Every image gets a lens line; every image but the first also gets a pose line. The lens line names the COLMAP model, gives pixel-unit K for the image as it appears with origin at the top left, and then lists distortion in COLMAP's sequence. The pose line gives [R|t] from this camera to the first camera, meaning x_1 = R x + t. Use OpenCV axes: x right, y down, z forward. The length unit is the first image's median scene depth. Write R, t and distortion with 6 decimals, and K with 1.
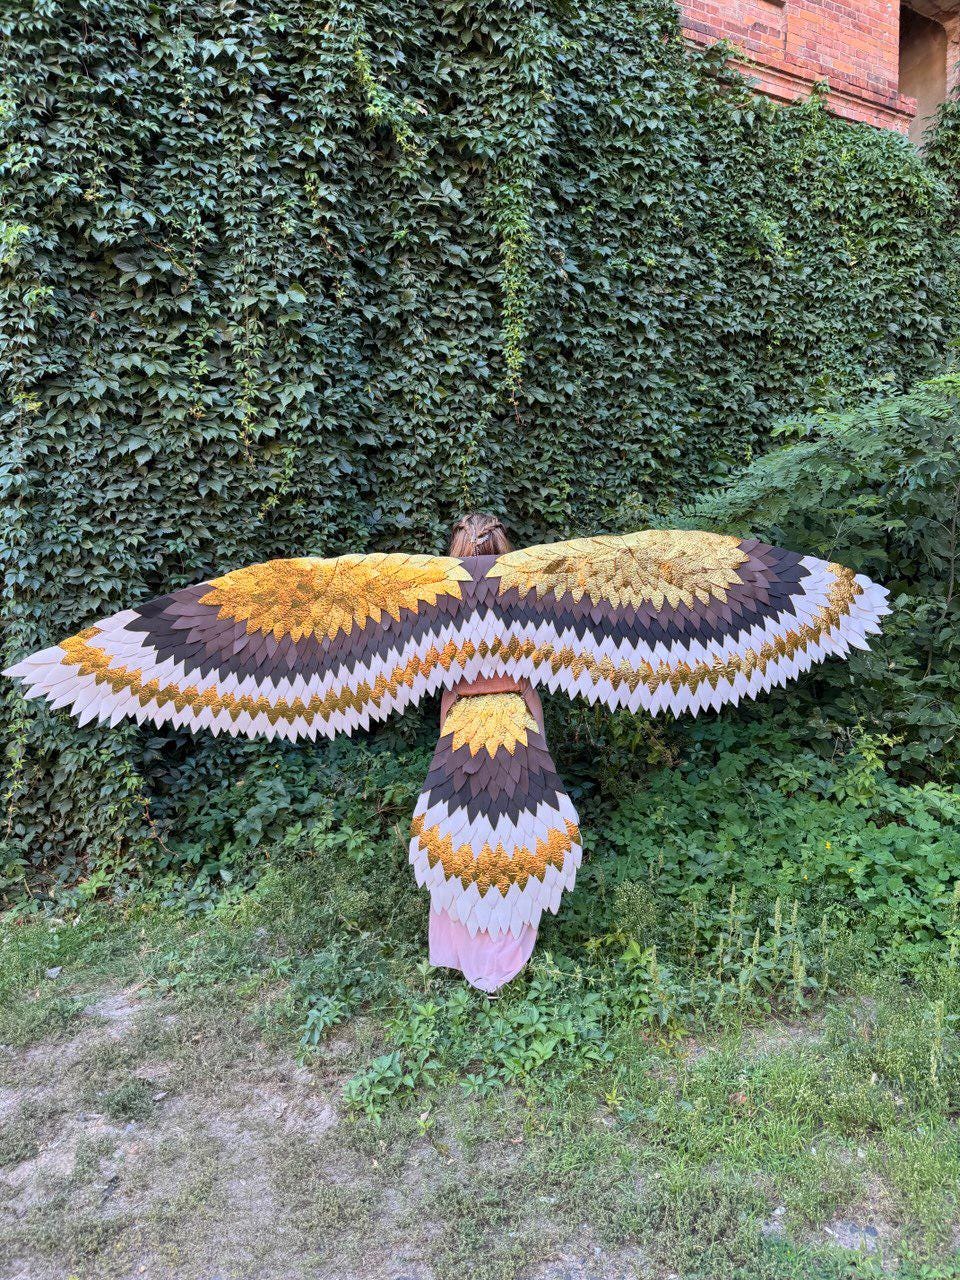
lens RADIAL K [[924.7, 0, 482.0], [0, 924.7, 638.5], [0, 0, 1]] dist [0.021954, -0.028792]
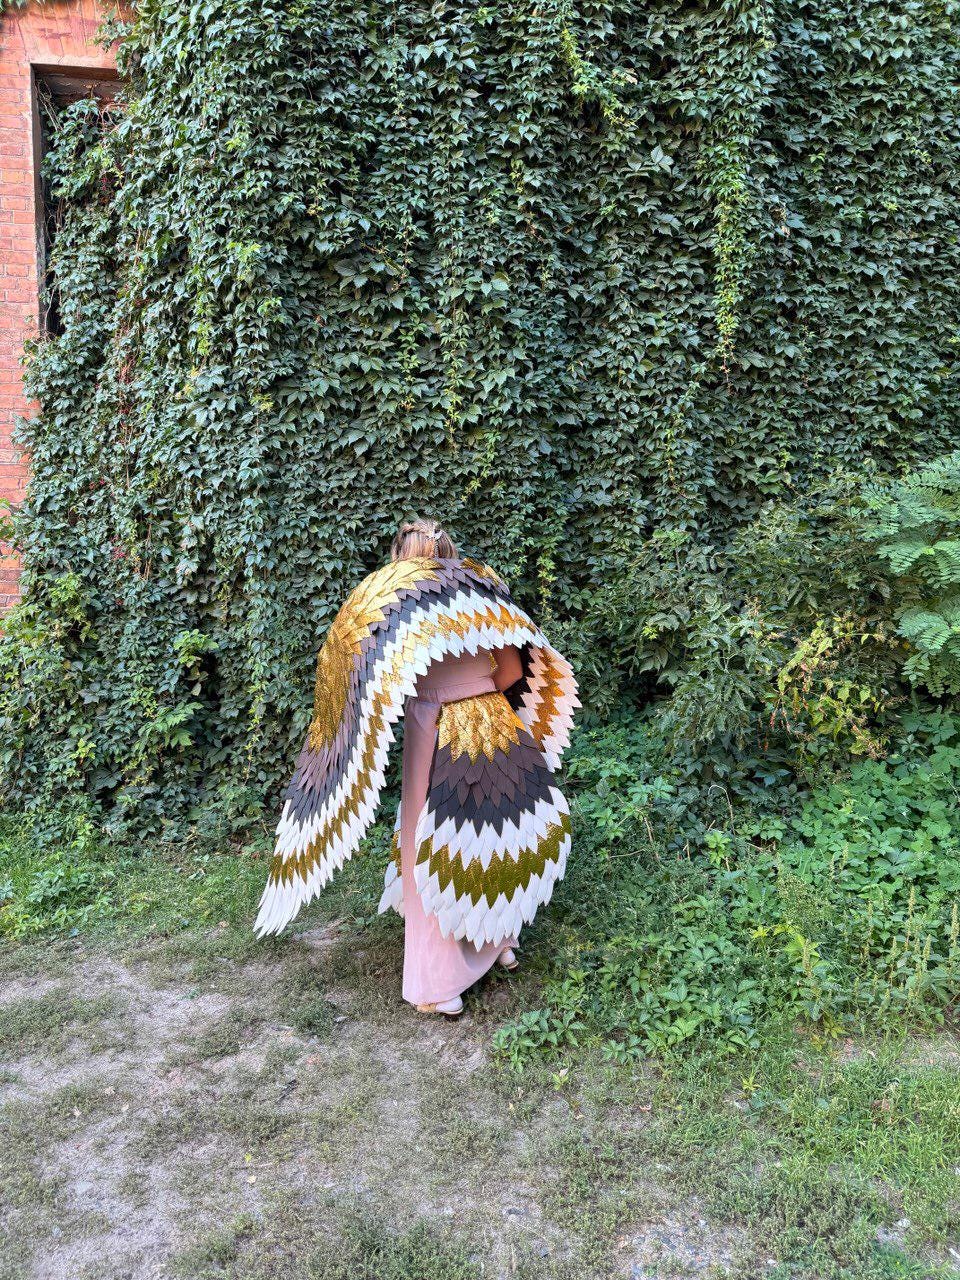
lens RADIAL K [[917.5, 0, 473.5], [0, 917.5, 645.1], [0, 0, 1]] dist [0.035915, -0.050513]
pose [[0.958360, 0.023654, -0.284583, 0.072449], [-0.011442, 0.998944, 0.044499, -0.010511], [0.285335, -0.039390, 0.957618, -0.012688]]
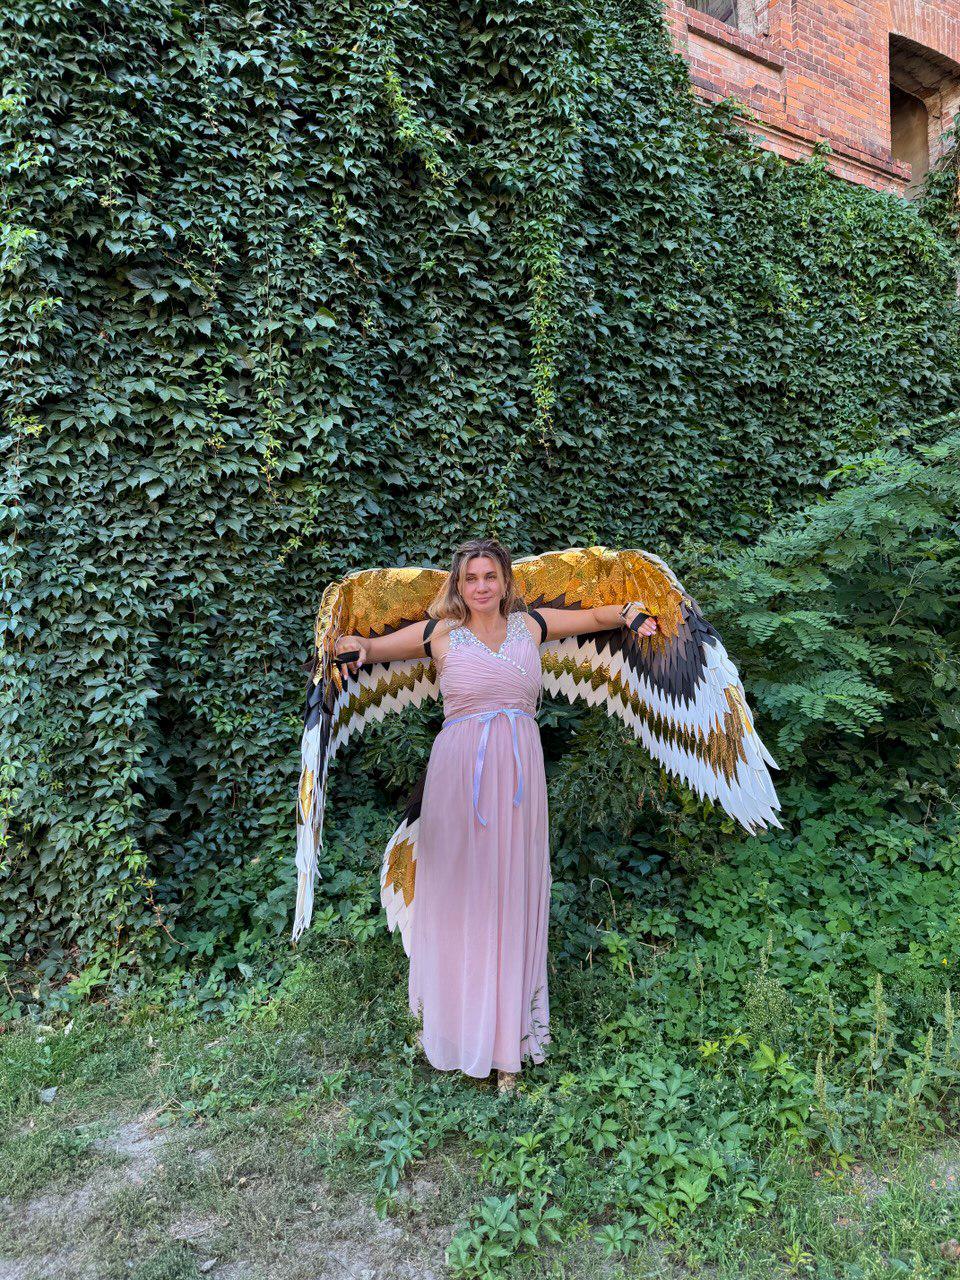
lens RADIAL K [[917.5, 0, 473.5], [0, 917.5, 645.1], [0, 0, 1]] dist [0.035915, -0.050513]
pose [[0.998977, -0.003033, 0.045116, -0.091203], [0.006373, 0.997231, -0.074089, 0.018317], [-0.044766, 0.074300, 0.996231, 0.103894]]
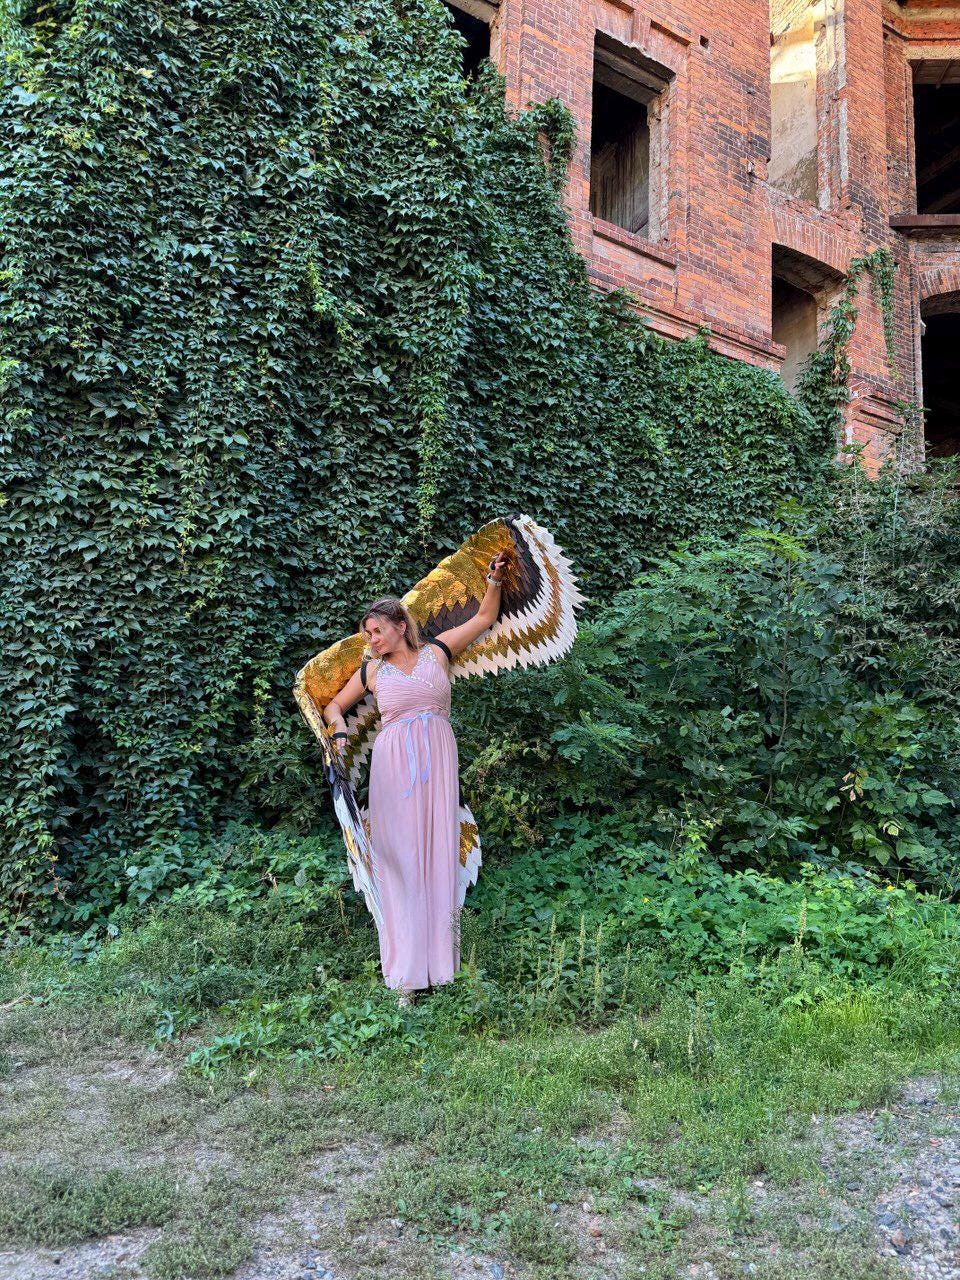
lens RADIAL K [[920.4, 0, 486.9], [0, 920.4, 639.5], [0, 0, 1]] dist [0.070193, -0.105136]
pose [[0.996880, 0.062036, 0.048810, 0.074780], [-0.050190, 0.975405, -0.214629, 0.122501], [-0.060925, 0.211509, 0.975475, -0.134934]]
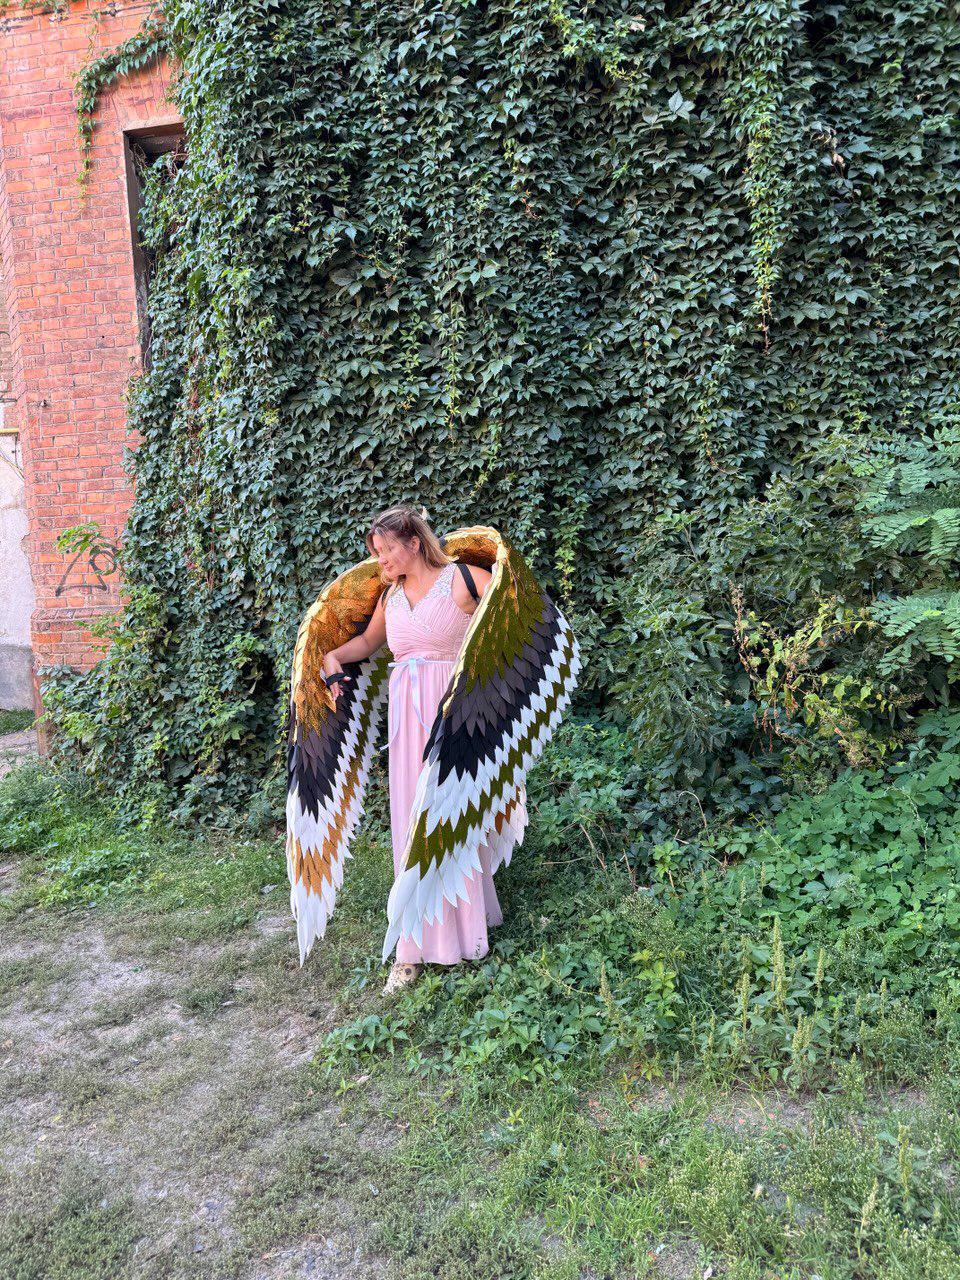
lens RADIAL K [[917.5, 0, 473.5], [0, 917.5, 645.1], [0, 0, 1]] dist [0.035915, -0.050513]
pose [[0.822502, 0.009711, -0.568679, 0.346136], [0.026732, 0.998089, 0.055708, -0.018995], [0.568133, -0.061022, 0.820671, 0.136502]]
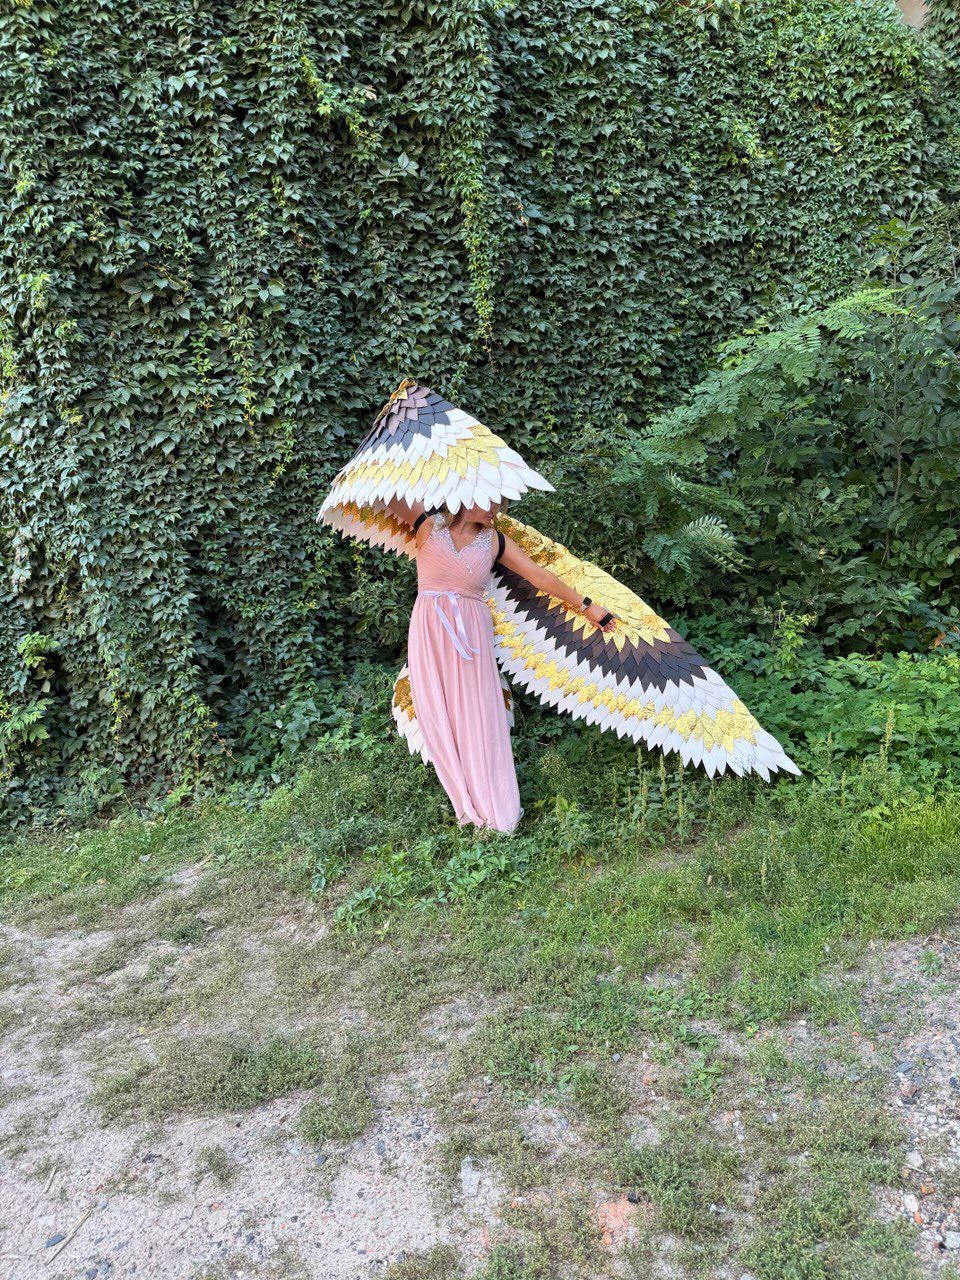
lens RADIAL K [[929.3, 0, 471.2], [0, 929.3, 657.1], [0, 0, 1]] dist [0.008594, -0.010845]
pose [[0.985062, -0.093416, -0.144659, 0.161556], [0.107515, 0.989852, 0.092914, 0.004802], [0.134511, -0.107079, 0.985110, -0.160973]]
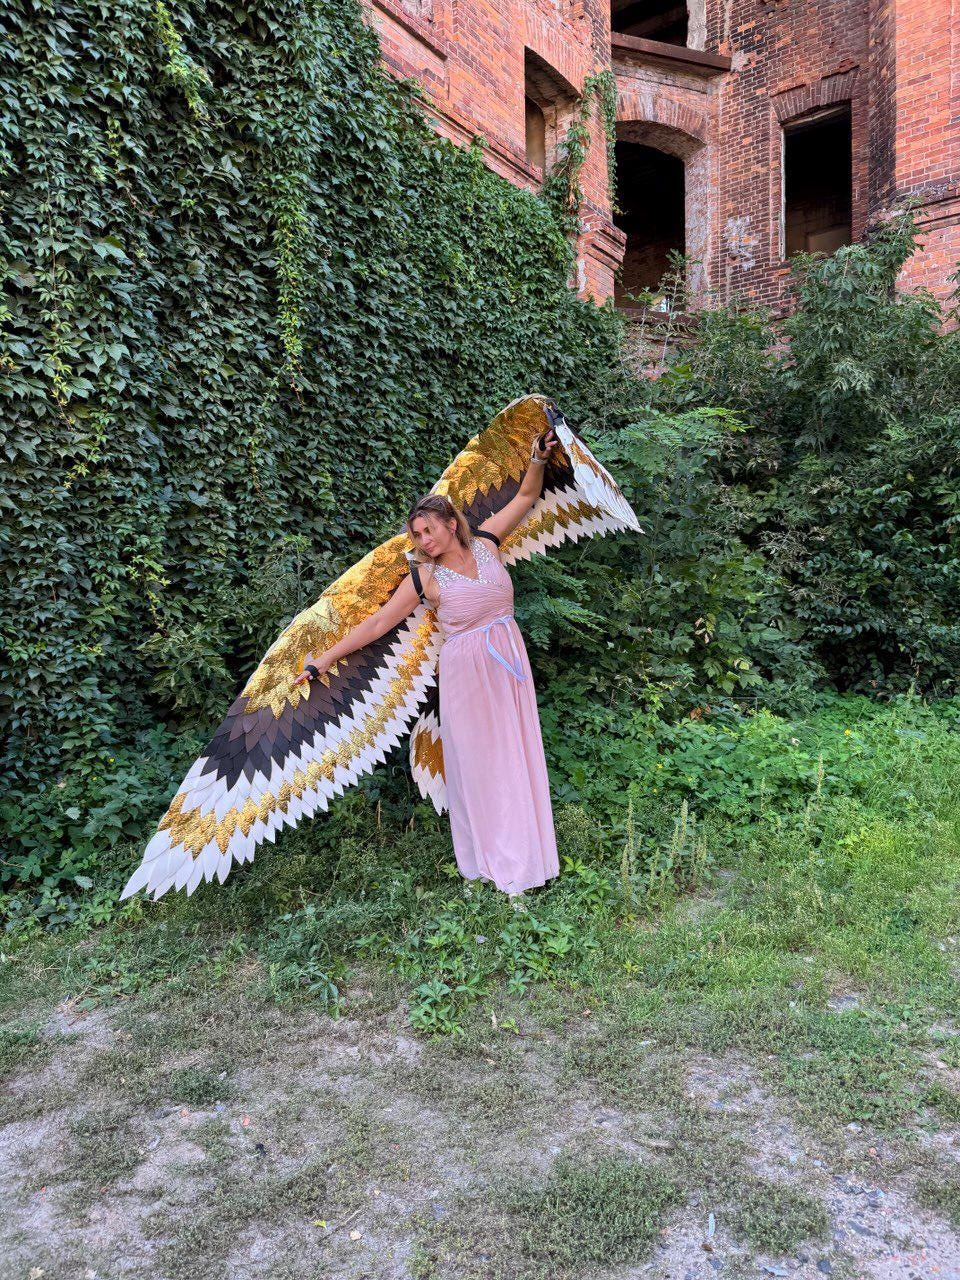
lens RADIAL K [[932.0, 0, 495.6], [0, 932.0, 642.0], [0, 0, 1]] dist [0.023538, -0.024182]
pose [[0.867408, -0.031368, 0.496607, -0.330658], [0.036631, 0.999328, -0.000861, 0.033962], [-0.496247, 0.018938, 0.867975, 0.009060]]
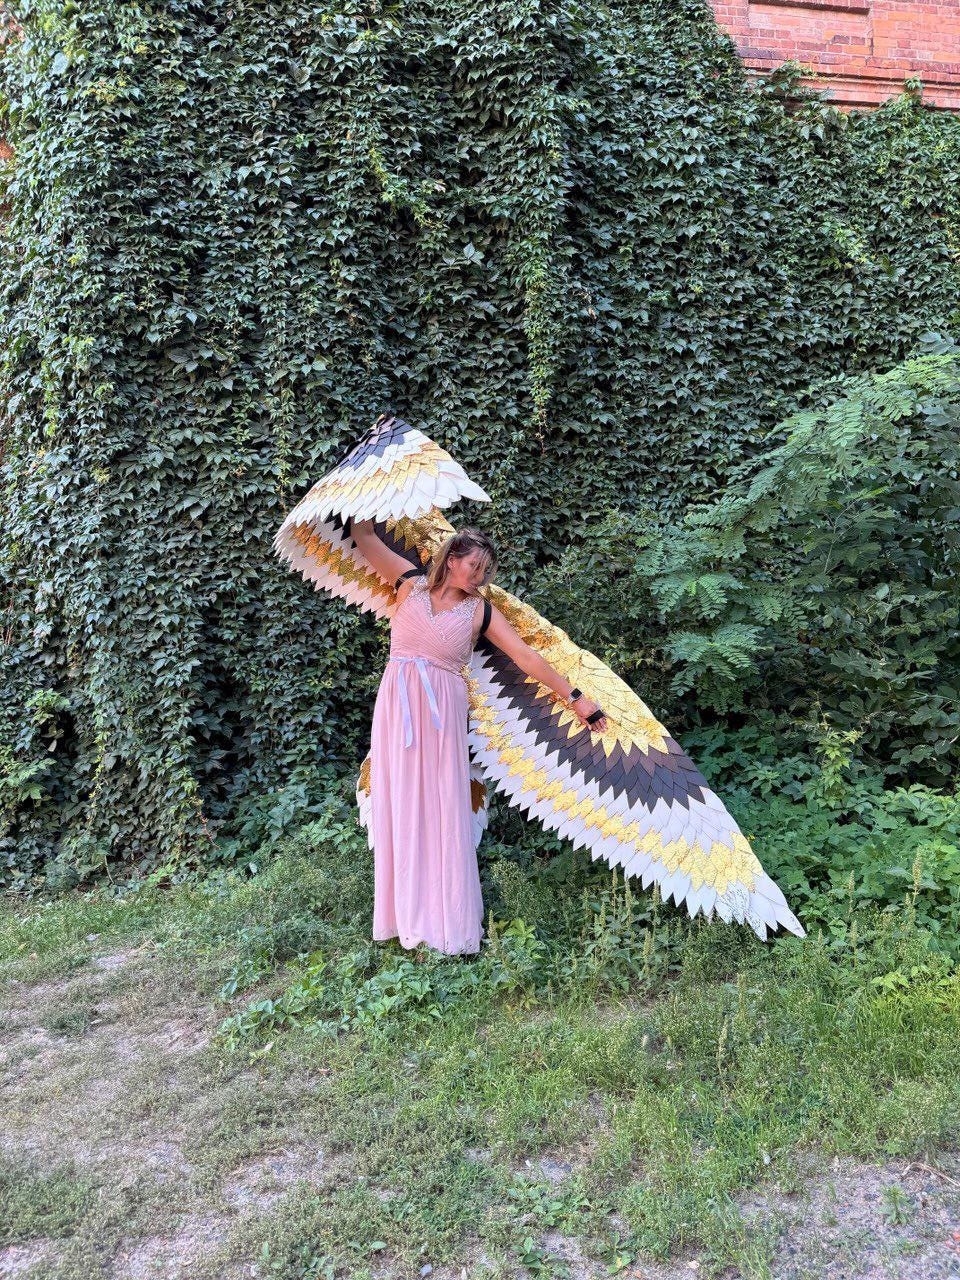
lens RADIAL K [[918.3, 0, 470.3], [0, 918.3, 641.0], [0, 0, 1]] dist [0.050101, -0.069809]
pose [[0.955416, -0.046034, -0.291651, 0.289292], [0.026281, 0.997109, -0.071288, 0.059305], [0.294090, 0.060444, 0.953865, -0.022195]]
